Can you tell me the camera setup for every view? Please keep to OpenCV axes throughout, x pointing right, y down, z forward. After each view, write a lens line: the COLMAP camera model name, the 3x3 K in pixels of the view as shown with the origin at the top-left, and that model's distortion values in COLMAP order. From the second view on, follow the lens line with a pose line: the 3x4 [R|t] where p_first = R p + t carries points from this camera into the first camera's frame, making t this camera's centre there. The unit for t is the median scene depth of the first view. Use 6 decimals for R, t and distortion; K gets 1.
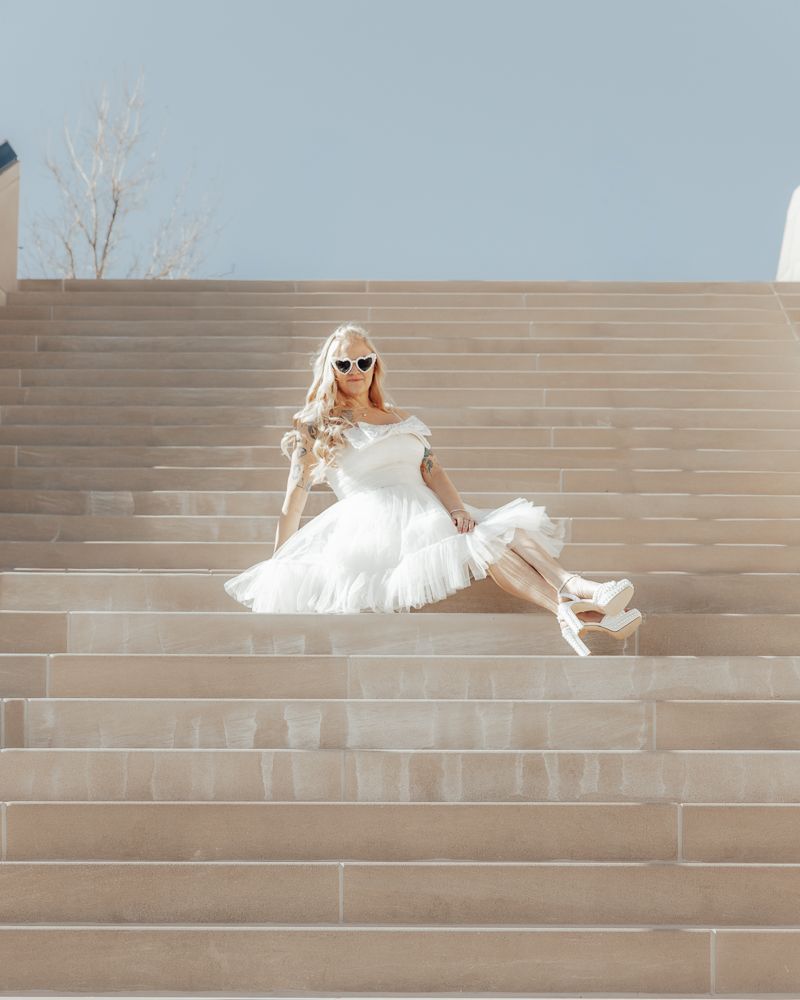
lens RADIAL K [[2325.7, 0, 305.8], [0, 2325.7, 501.6], [0, 0, 1]] dist [0.033137, -0.133709]
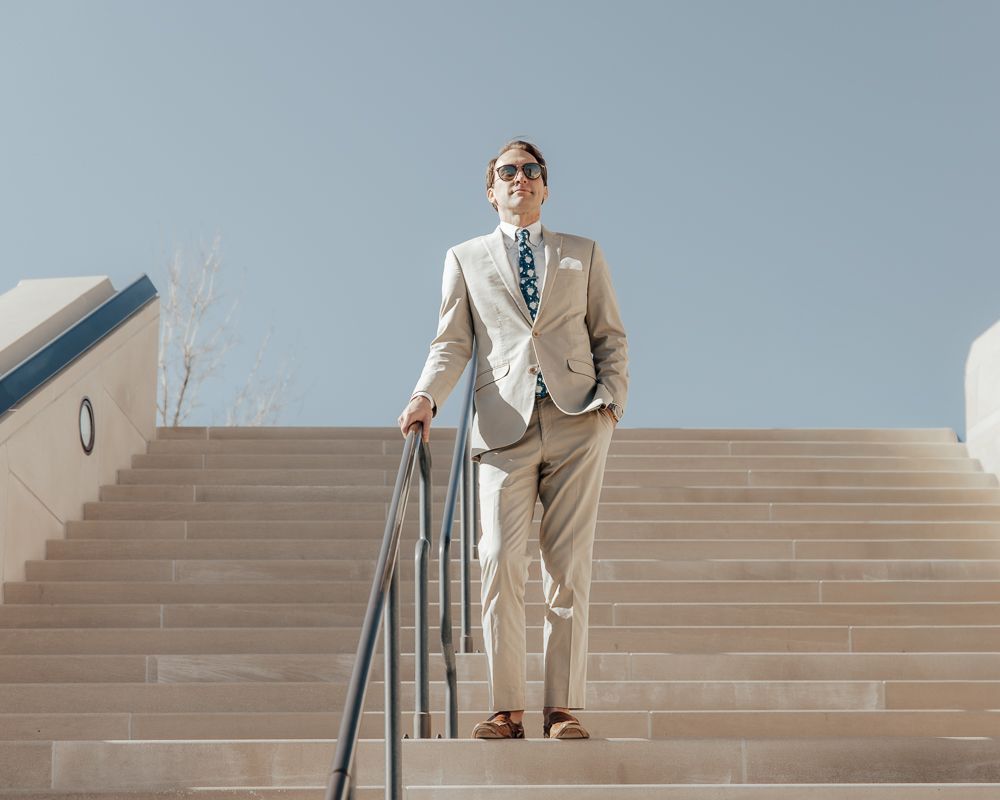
lens RADIAL K [[2389.7, 0, 501.8], [0, 2389.7, 326.3], [0, 0, 1]] dist [0.053670, -0.197841]
pose [[0.997031, 0.004535, 0.076871, -0.063870], [0.007435, 0.987931, -0.154716, 0.009222], [-0.076645, 0.154829, 0.984964, 0.084974]]
